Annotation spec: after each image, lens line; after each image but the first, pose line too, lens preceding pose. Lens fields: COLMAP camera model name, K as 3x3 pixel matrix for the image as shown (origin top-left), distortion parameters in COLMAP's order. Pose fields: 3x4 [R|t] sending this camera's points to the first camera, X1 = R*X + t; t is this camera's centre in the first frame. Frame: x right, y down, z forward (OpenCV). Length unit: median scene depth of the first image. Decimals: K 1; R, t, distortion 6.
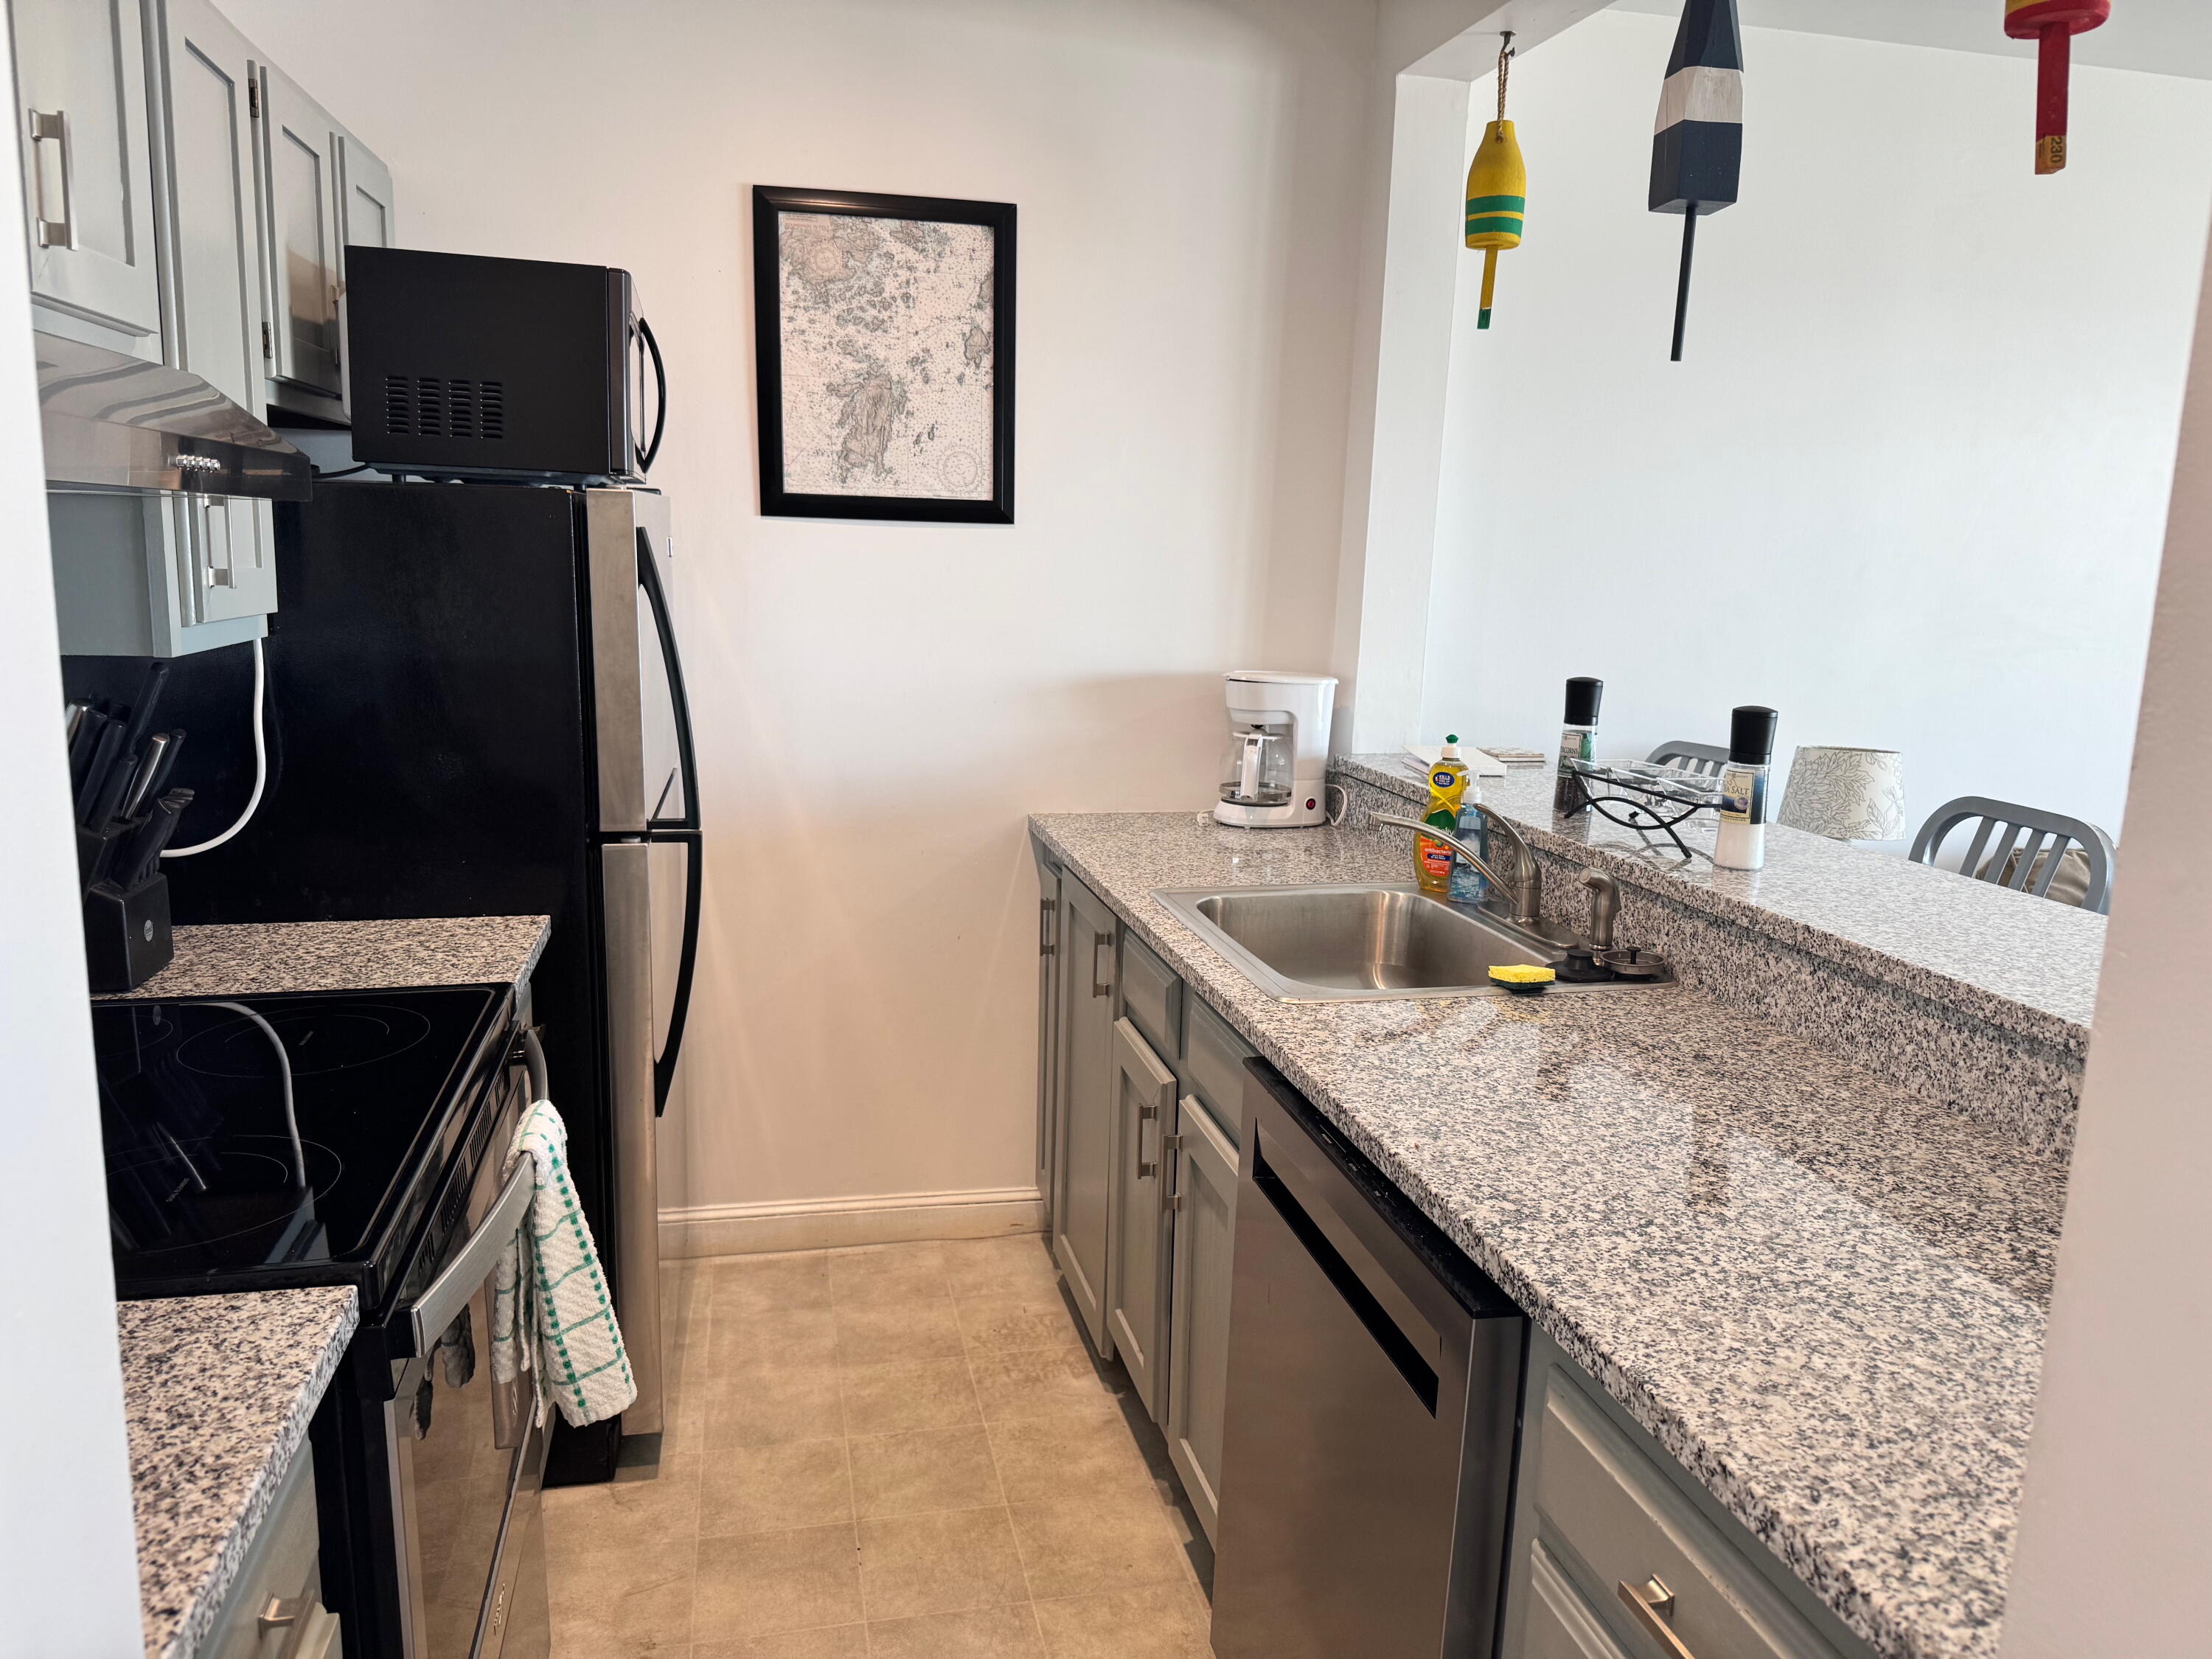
lens RADIAL K [[1566.8, 0, 1015.4], [0, 1566.8, 801.4], [0, 0, 1]] dist [0.051057, -0.062875]
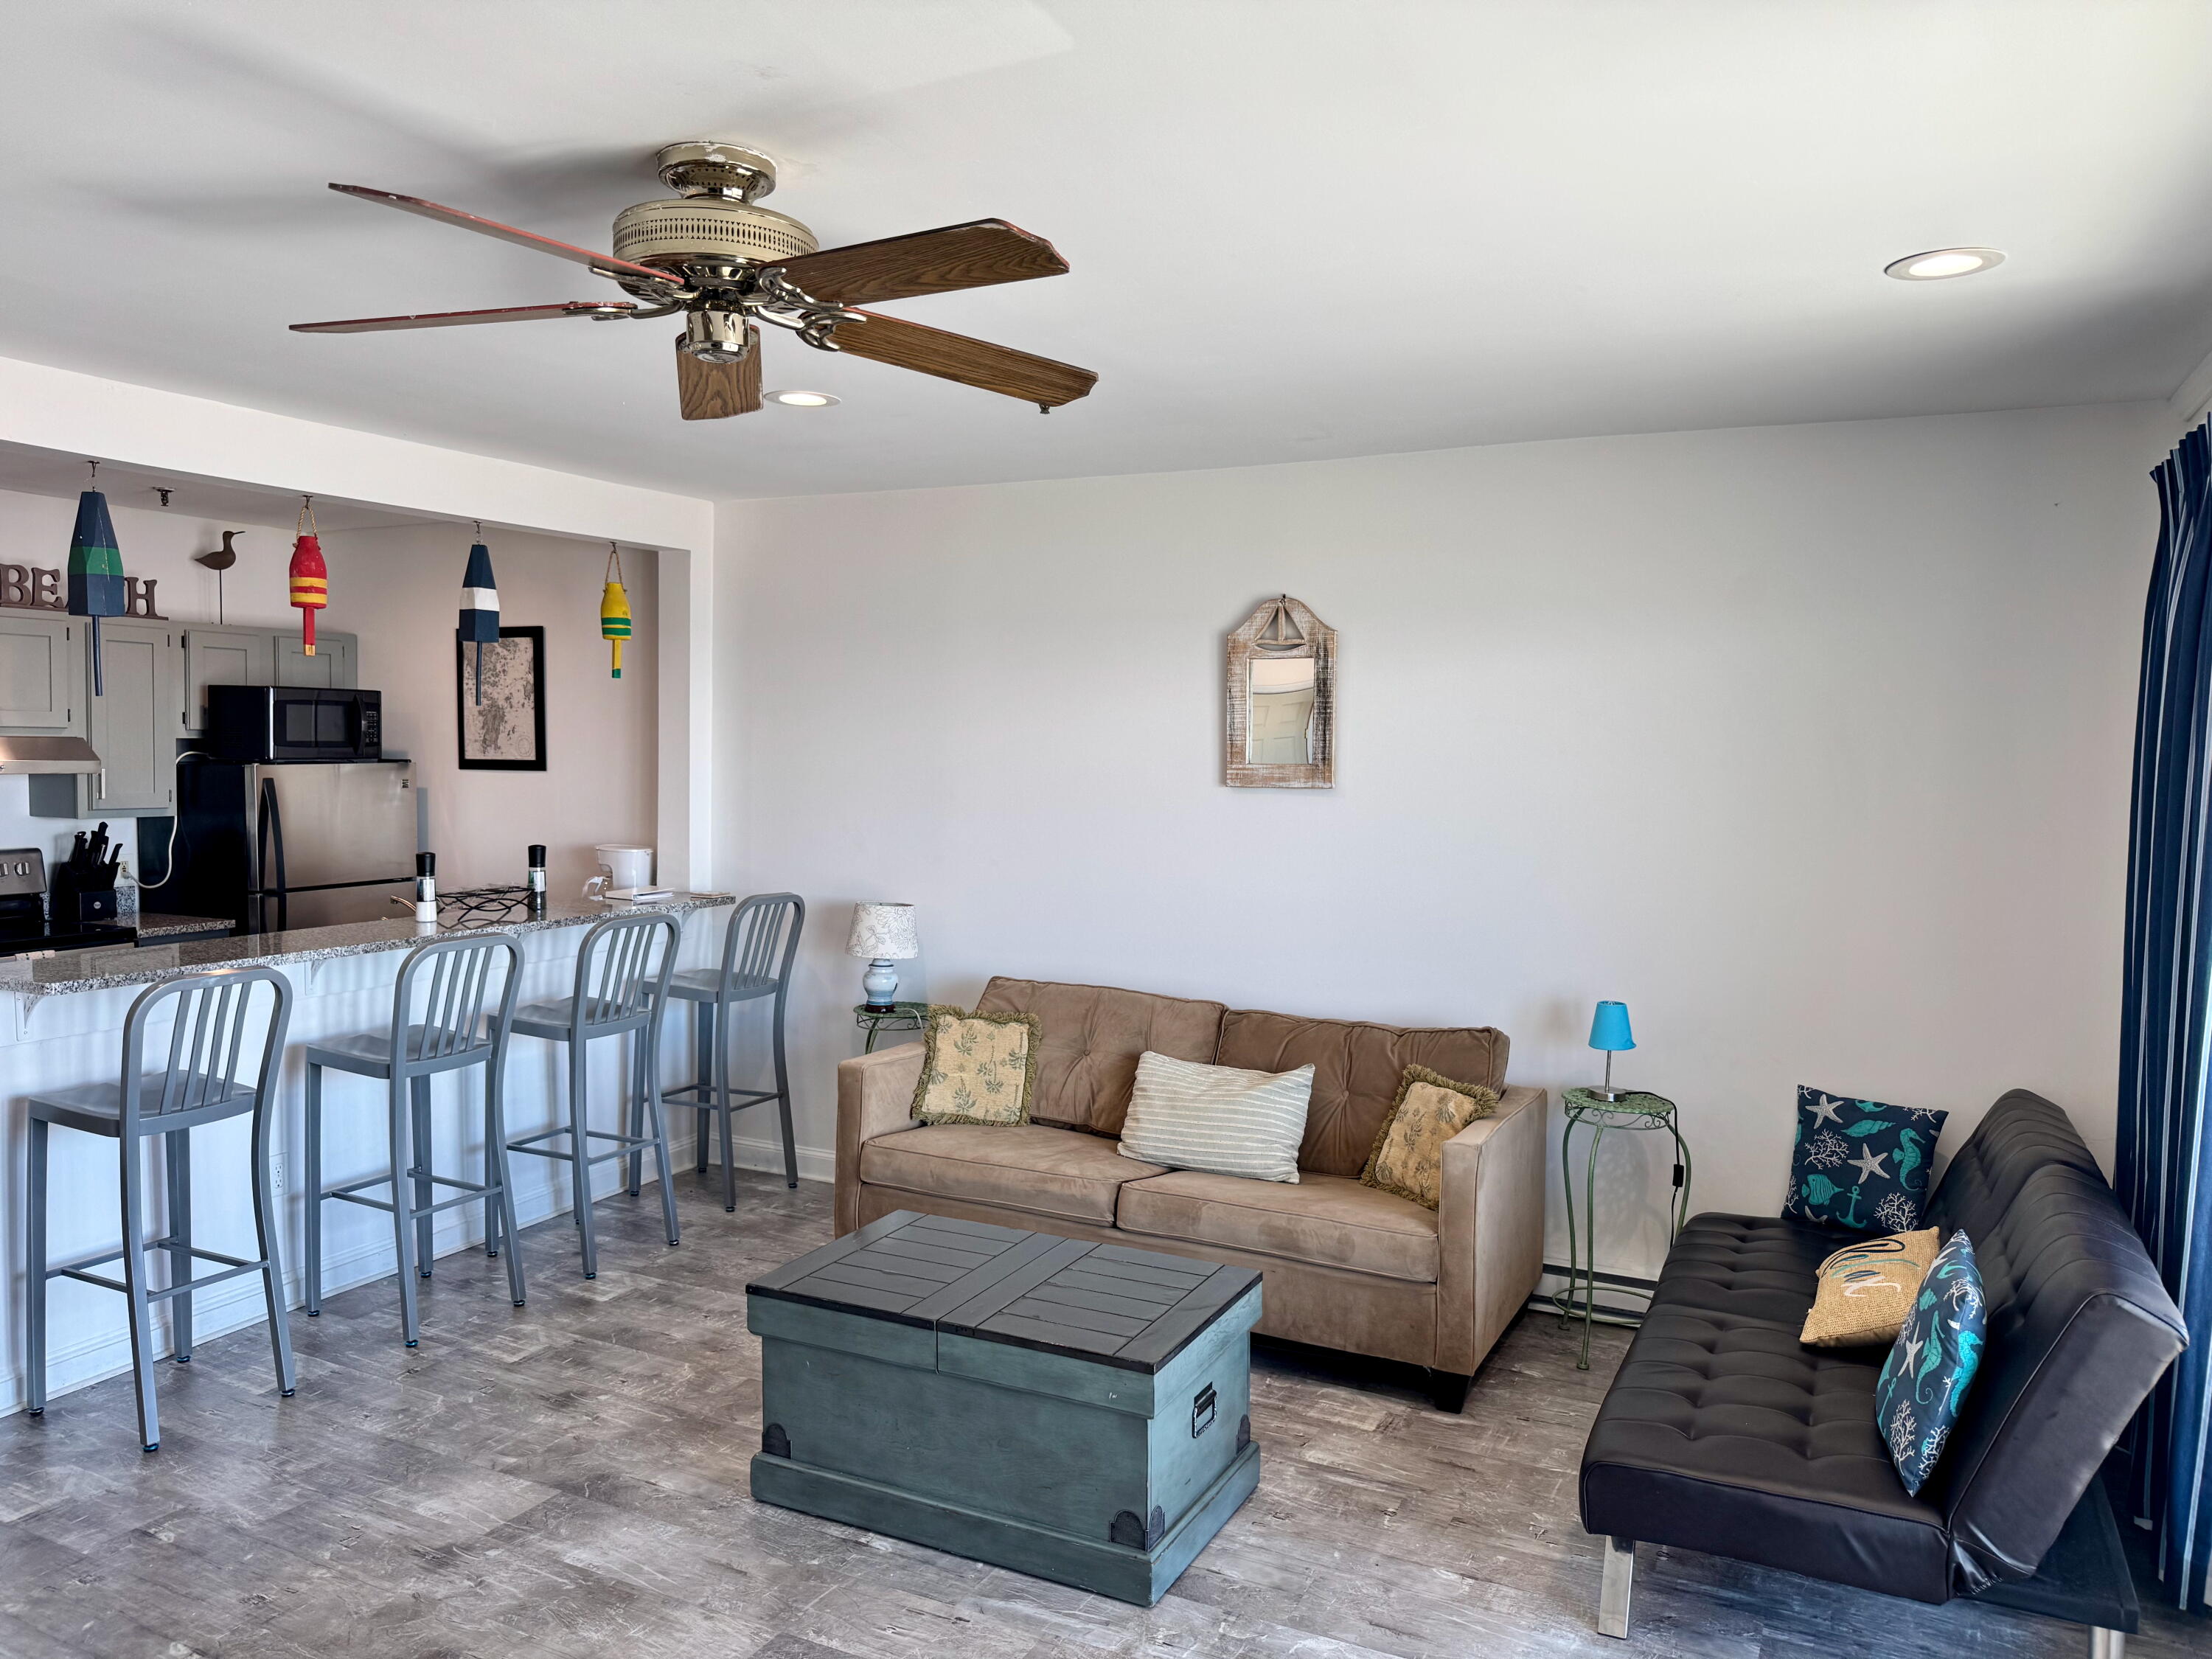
lens RADIAL K [[1566.8, 0, 1098.9], [0, 1566.8, 825.7], [0, 0, 1]] dist [0.051057, -0.062875]
pose [[0.773482, 0.020302, -0.633493, 2.473027], [-0.100009, 0.990876, -0.090354, 0.011732], [0.625878, 0.133242, 0.768455, -0.178282]]
